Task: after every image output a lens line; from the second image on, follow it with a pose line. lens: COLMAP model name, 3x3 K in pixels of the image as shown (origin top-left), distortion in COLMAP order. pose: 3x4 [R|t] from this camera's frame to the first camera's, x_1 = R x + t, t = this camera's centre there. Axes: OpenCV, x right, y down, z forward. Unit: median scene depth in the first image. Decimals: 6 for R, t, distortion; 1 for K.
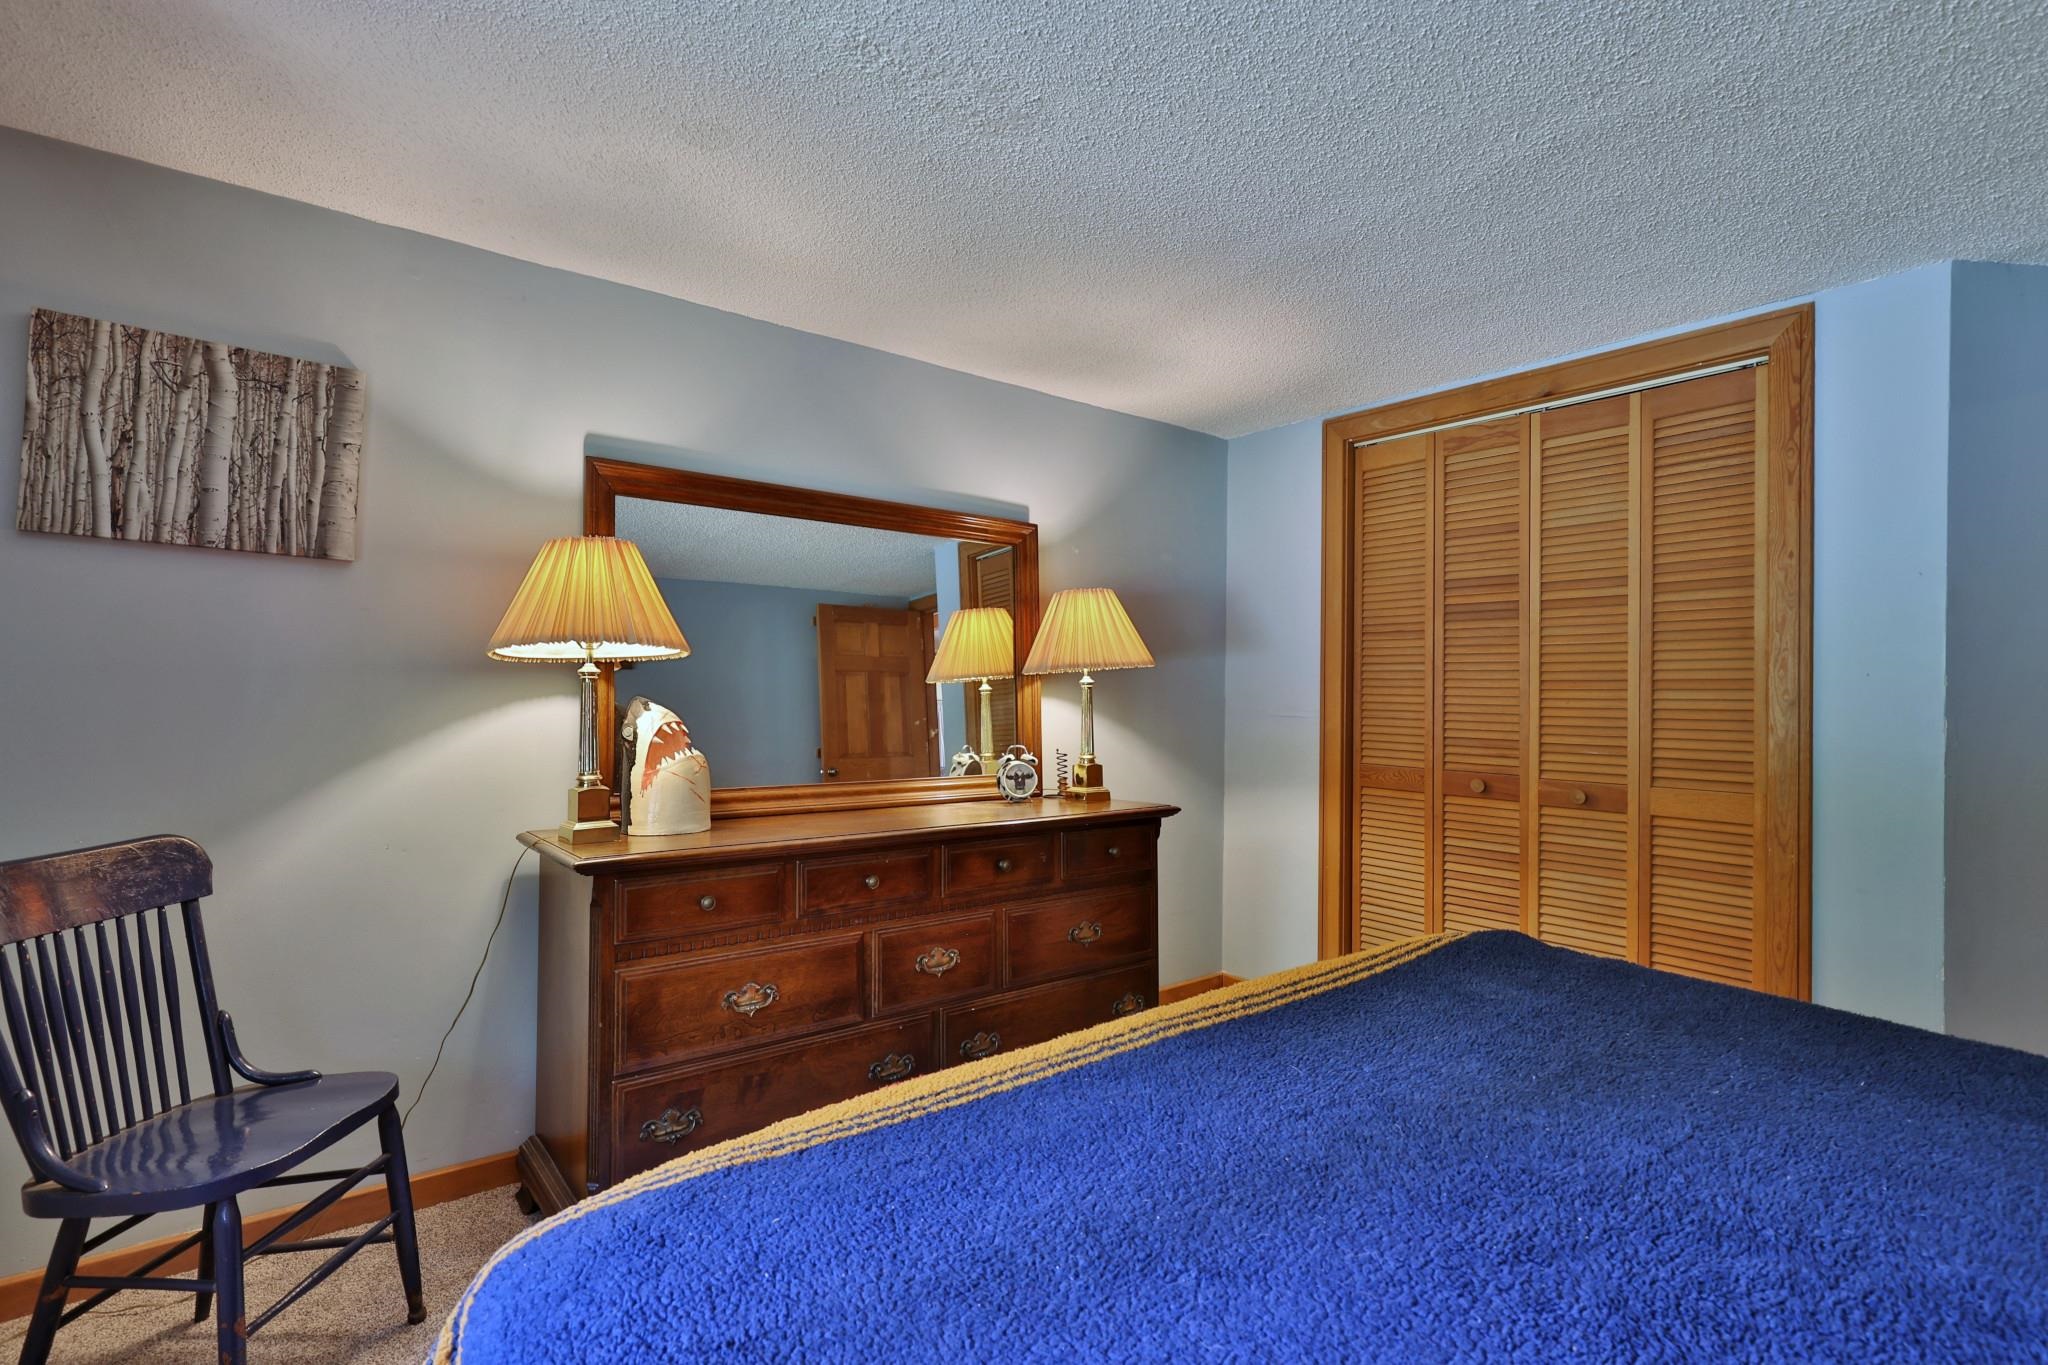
lens RADIAL K [[979.2, 0, 1027.4], [0, 979.2, 676.5], [0, 0, 1]] dist [0.000977, 0.000507]
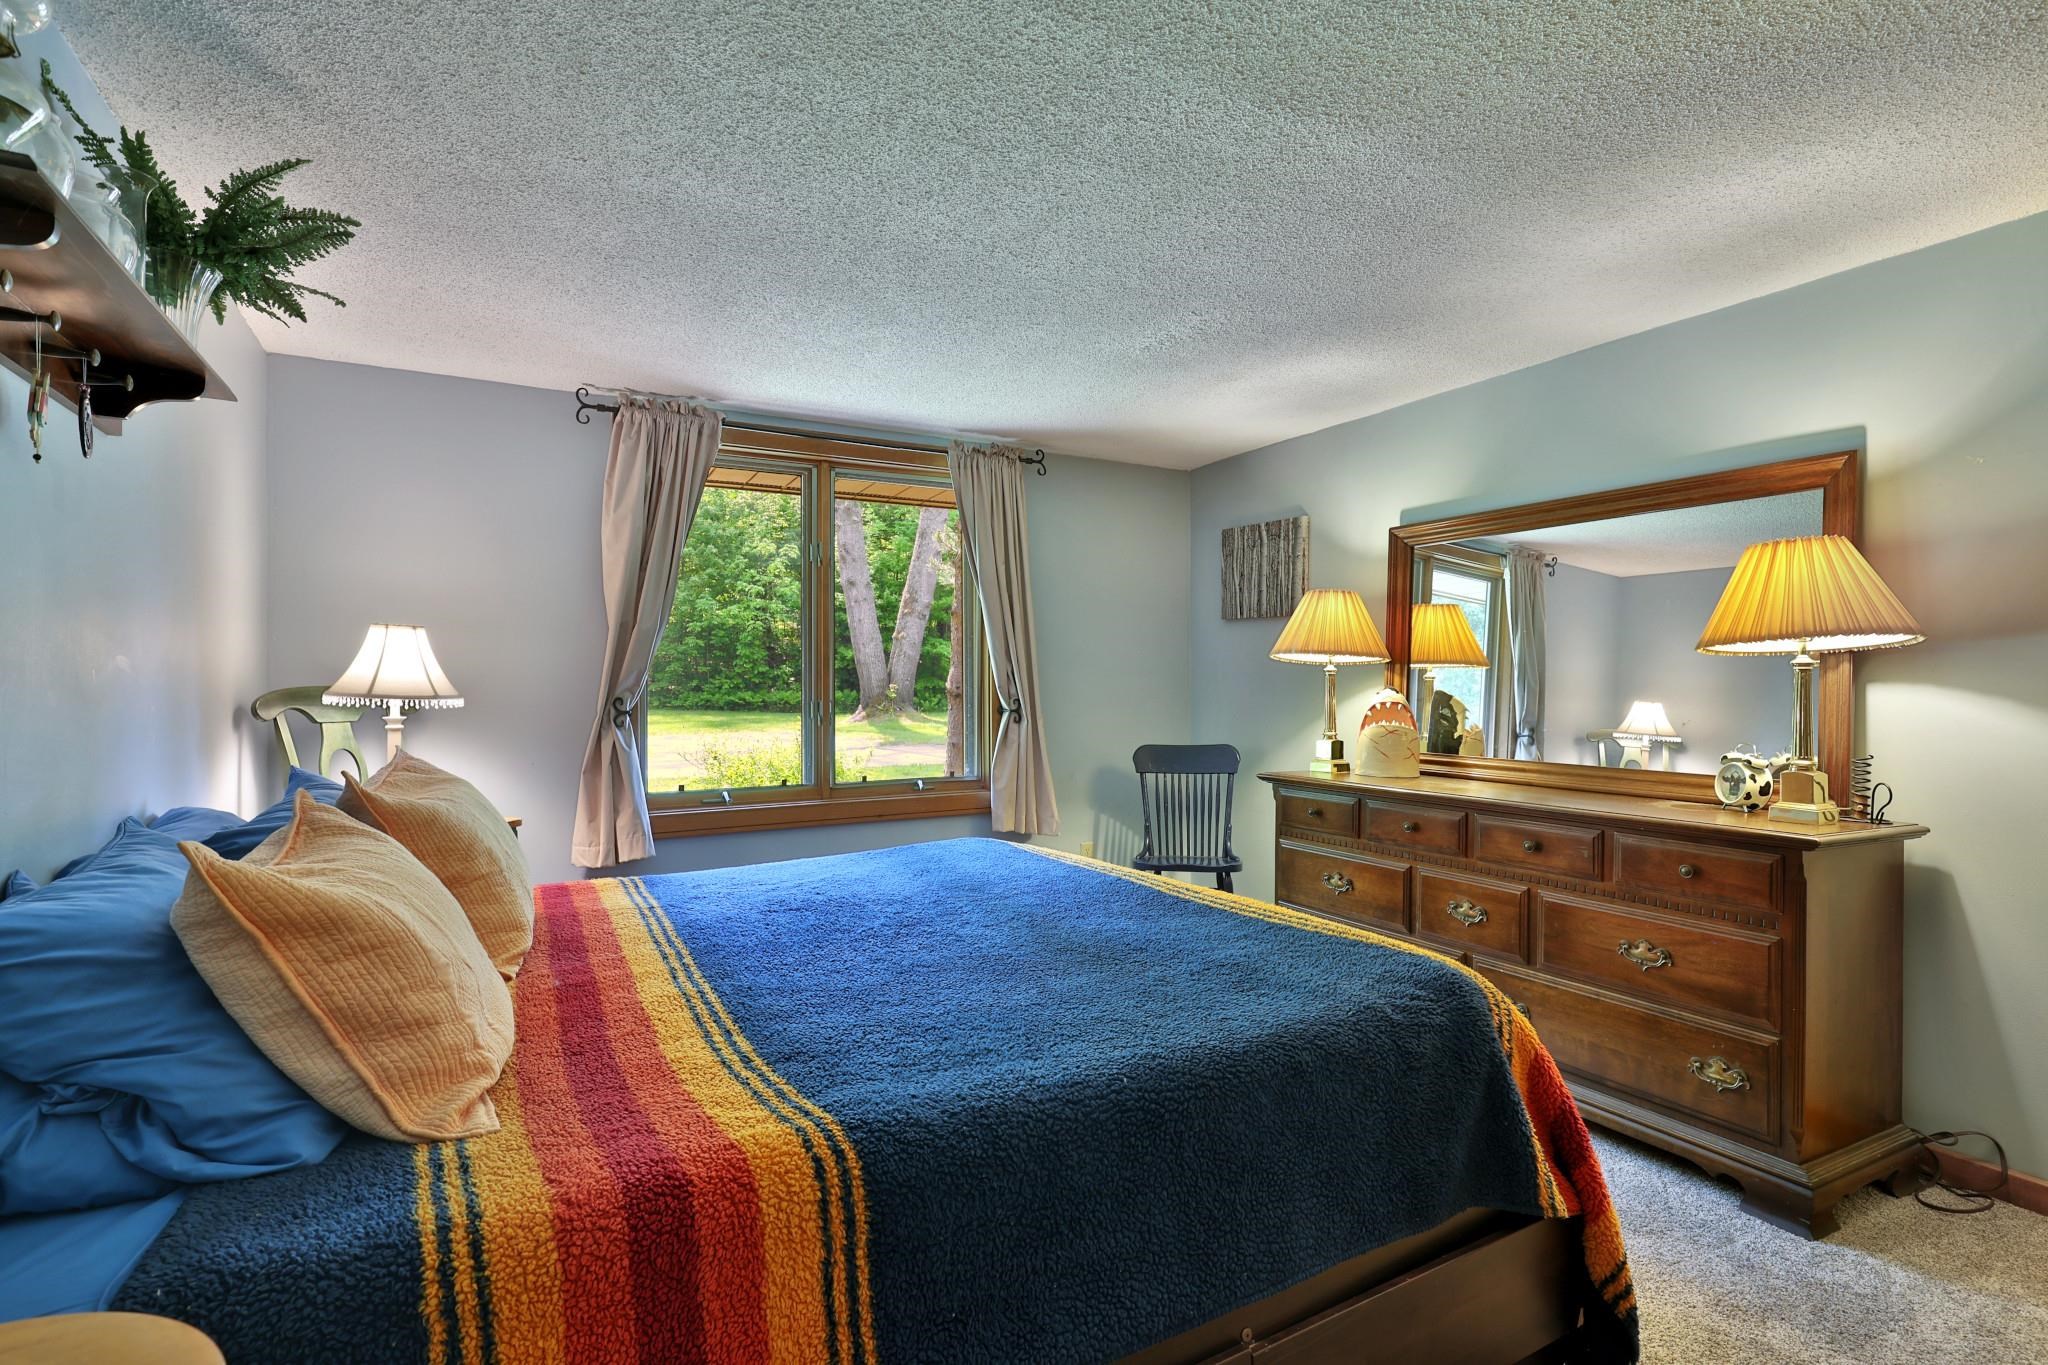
lens RADIAL K [[979.2, 0, 1027.4], [0, 979.2, 676.5], [0, 0, 1]] dist [0.000977, 0.000507]
pose [[-0.160167, -0.016499, -0.986952, 1.327968], [0.014395, 0.999715, -0.019049, 0.031995], [0.986985, -0.017258, -0.159883, 0.790636]]
